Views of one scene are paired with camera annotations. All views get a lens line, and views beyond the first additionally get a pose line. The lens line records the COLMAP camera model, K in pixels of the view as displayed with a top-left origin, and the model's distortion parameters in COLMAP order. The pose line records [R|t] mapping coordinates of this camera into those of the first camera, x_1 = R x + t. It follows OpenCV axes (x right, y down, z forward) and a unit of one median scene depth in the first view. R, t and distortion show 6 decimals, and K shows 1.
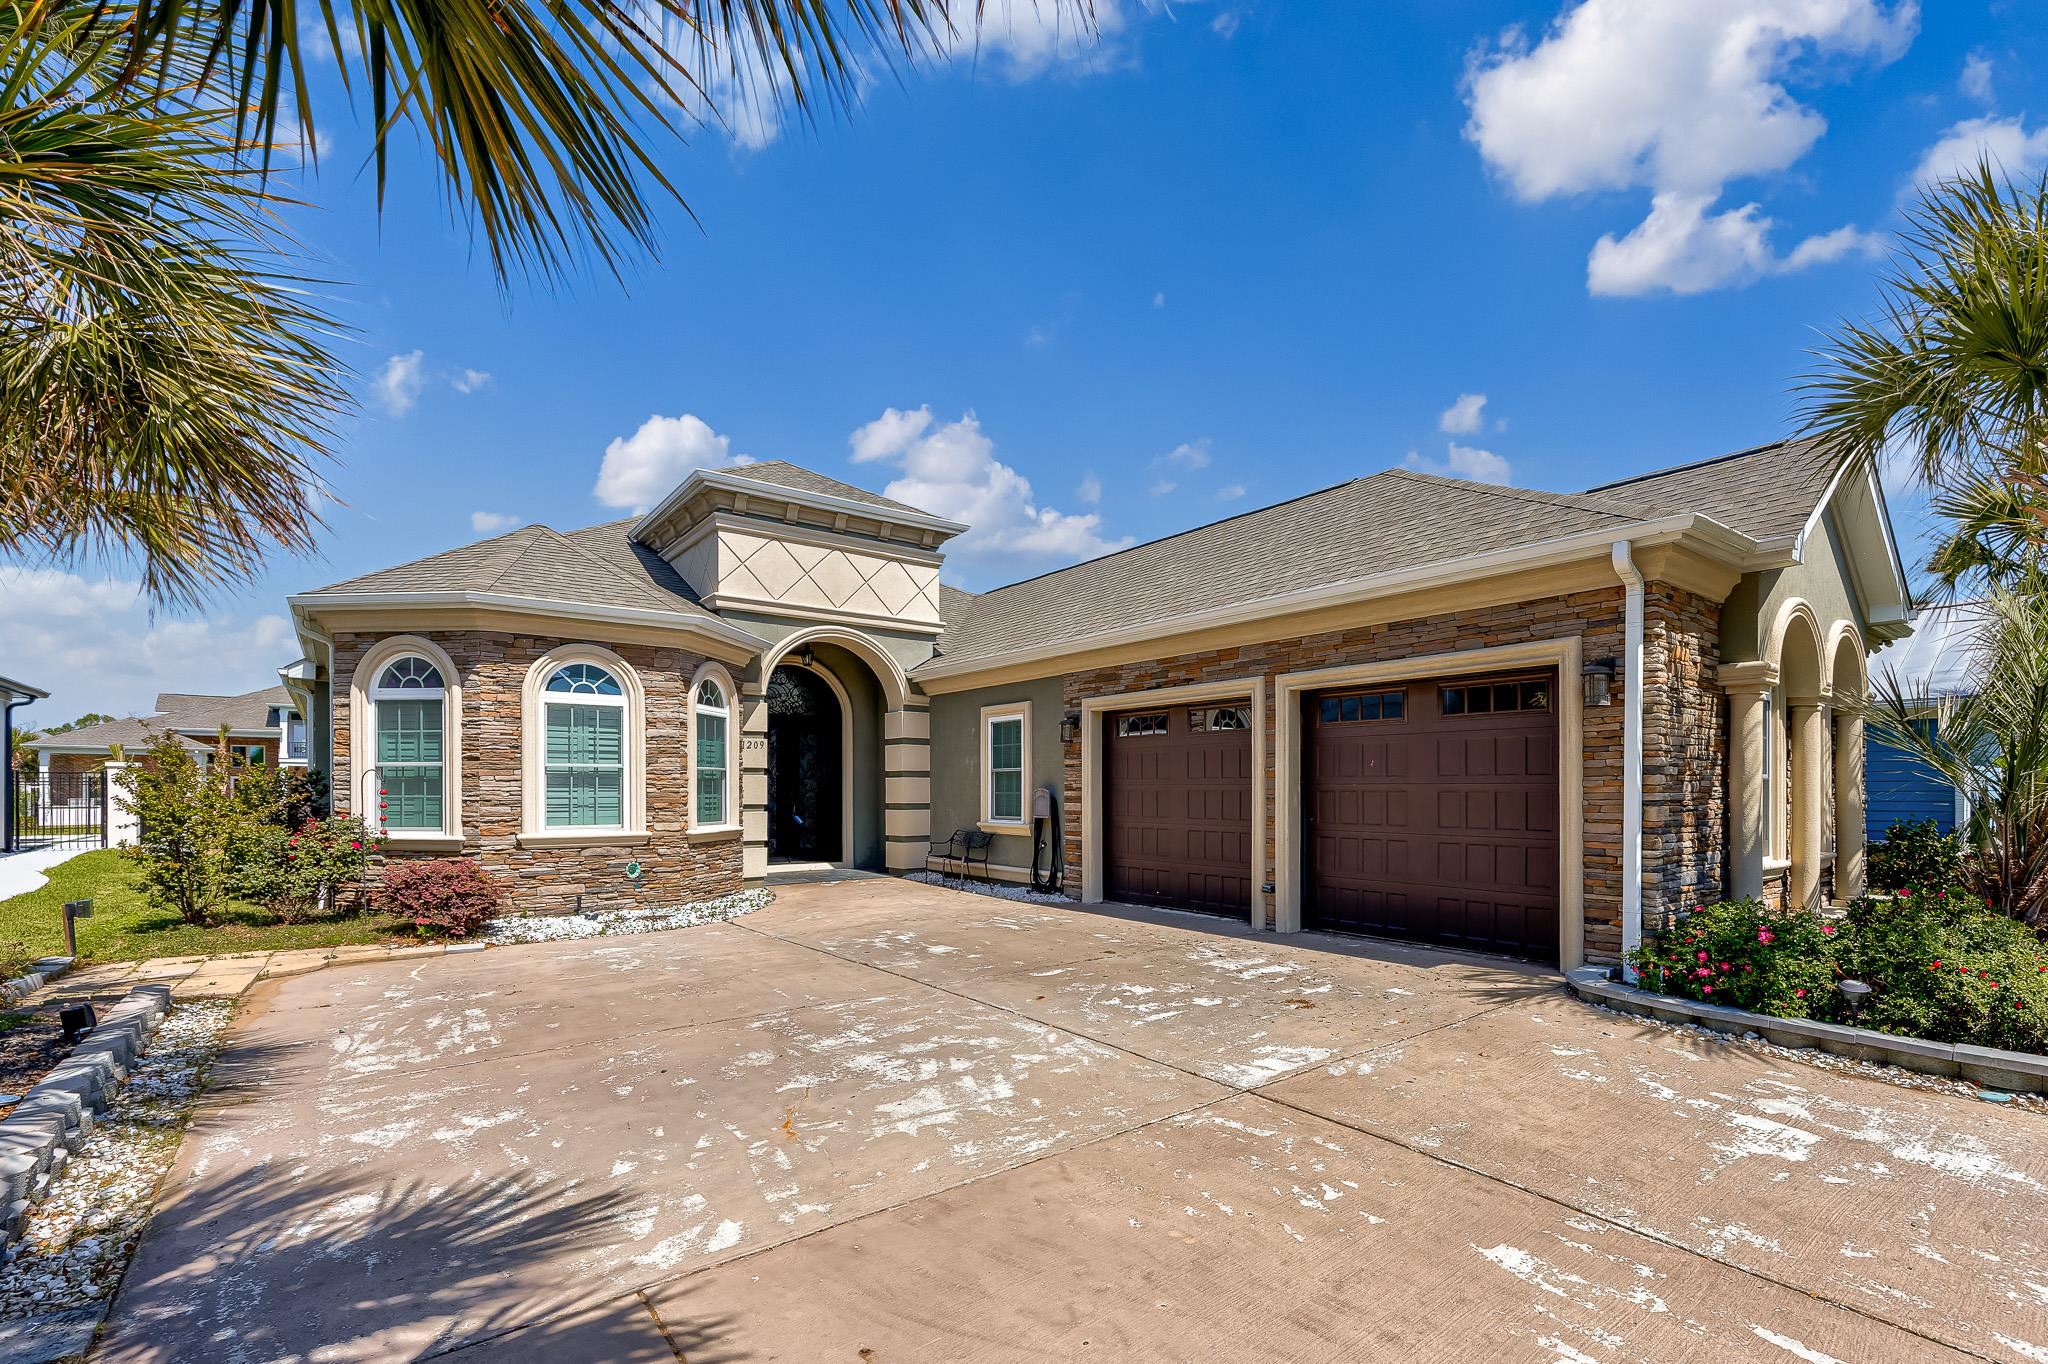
lens RADIAL K [[936.9, 0, 1121.1], [0, 936.9, 783.5], [0, 0, 1]] dist [-0.016322, 0.013761]
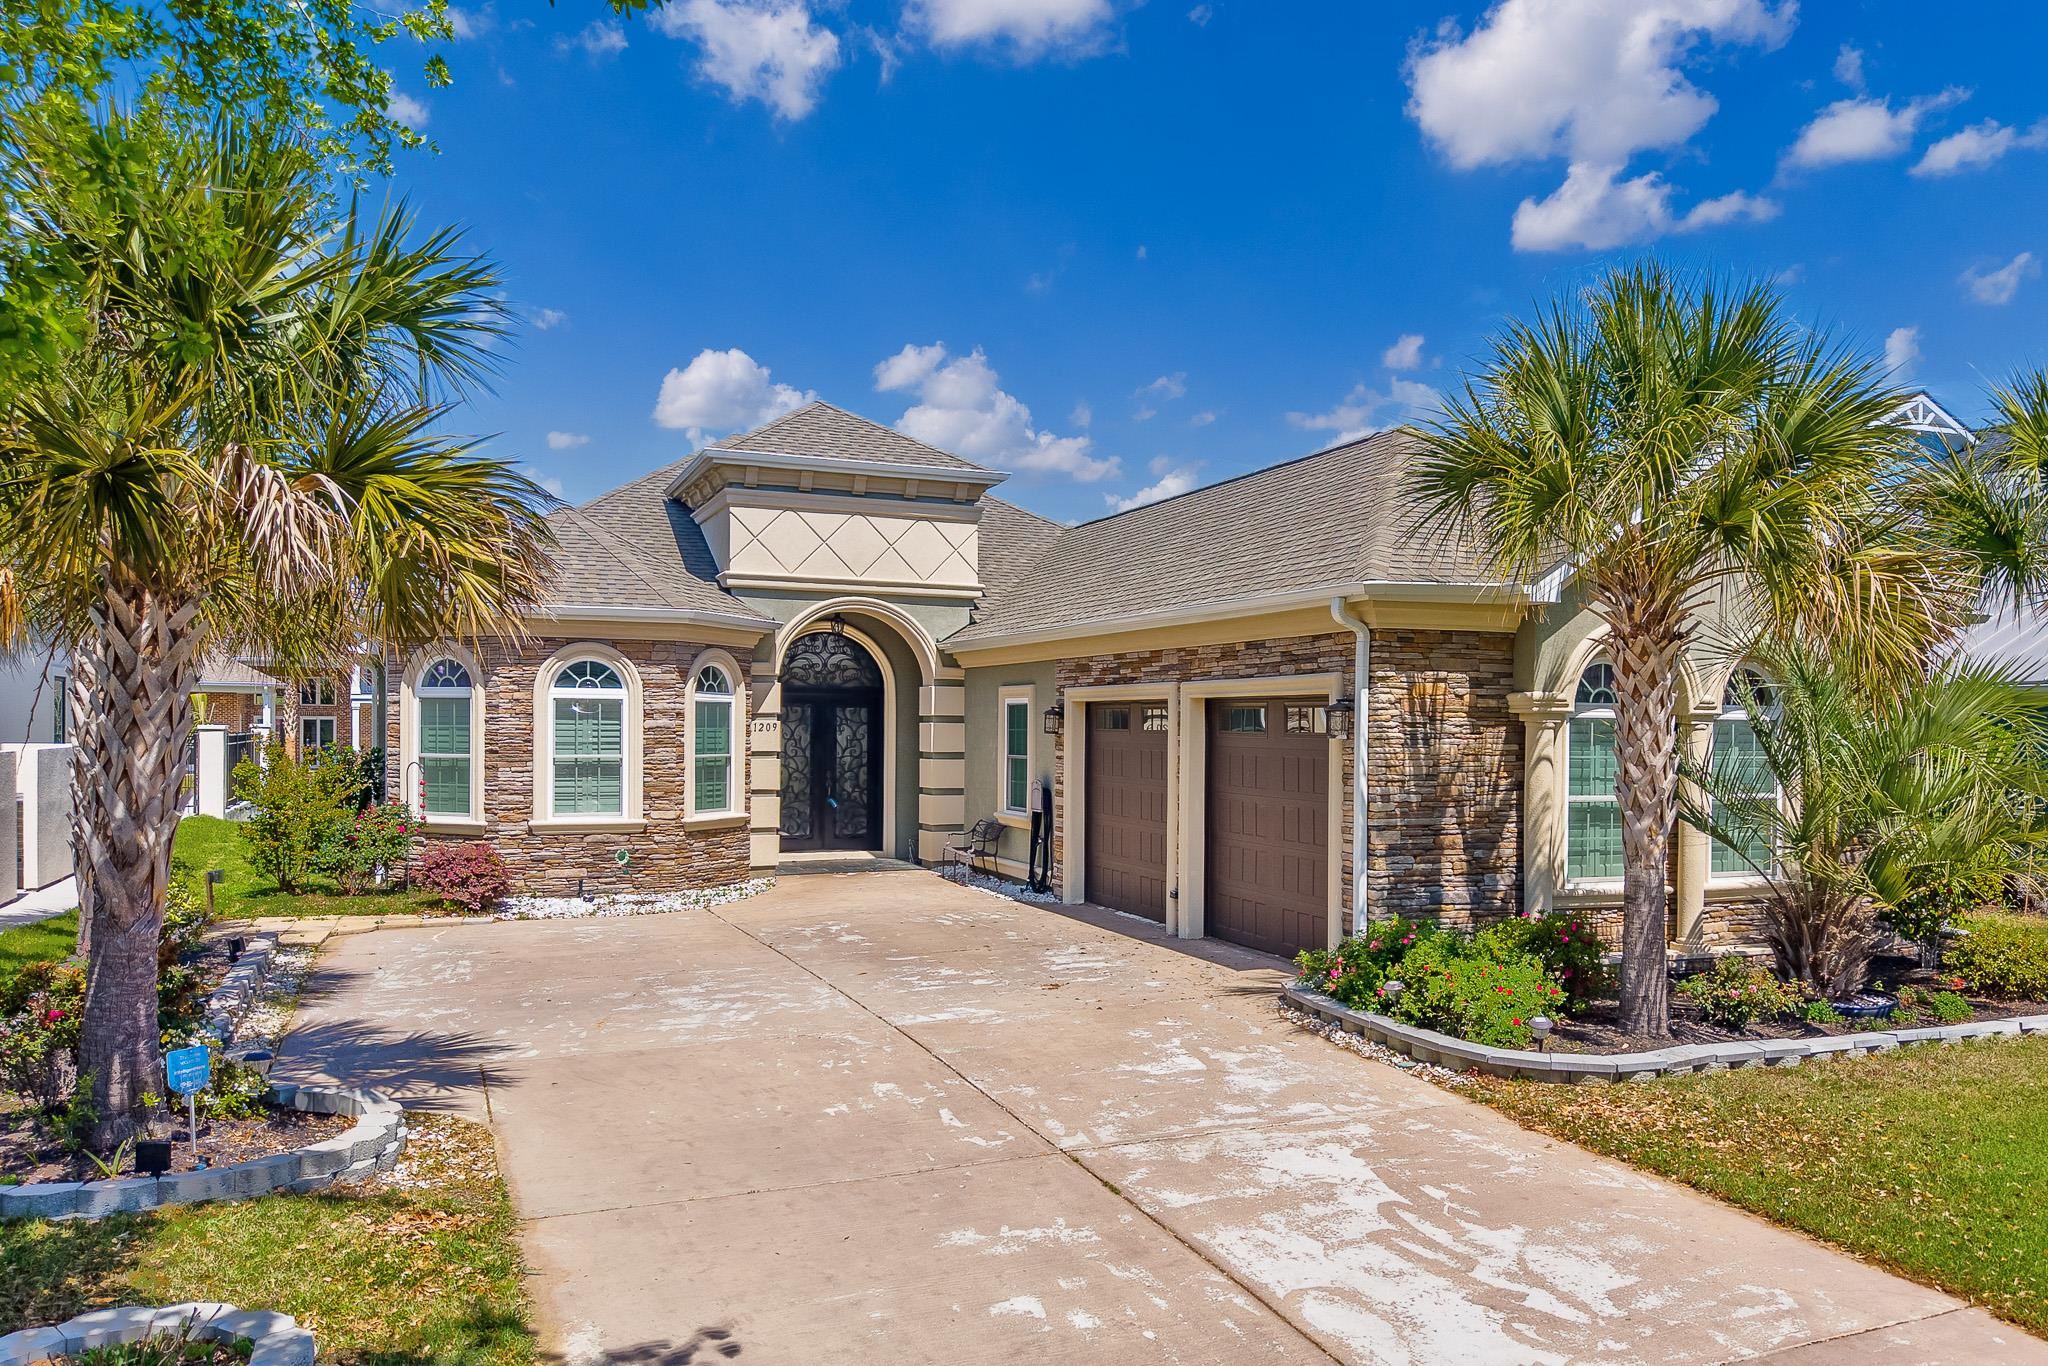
lens RADIAL K [[1581.8, 0, 1179.1], [0, 1581.8, 721.6], [0, 0, 1]] dist [0.001292, -0.001214]
pose [[0.968240, 0.008740, -0.249871, 0.531637], [-0.007628, 0.999956, 0.005420, -0.075017], [0.249907, -0.003342, 0.968264, -0.580627]]
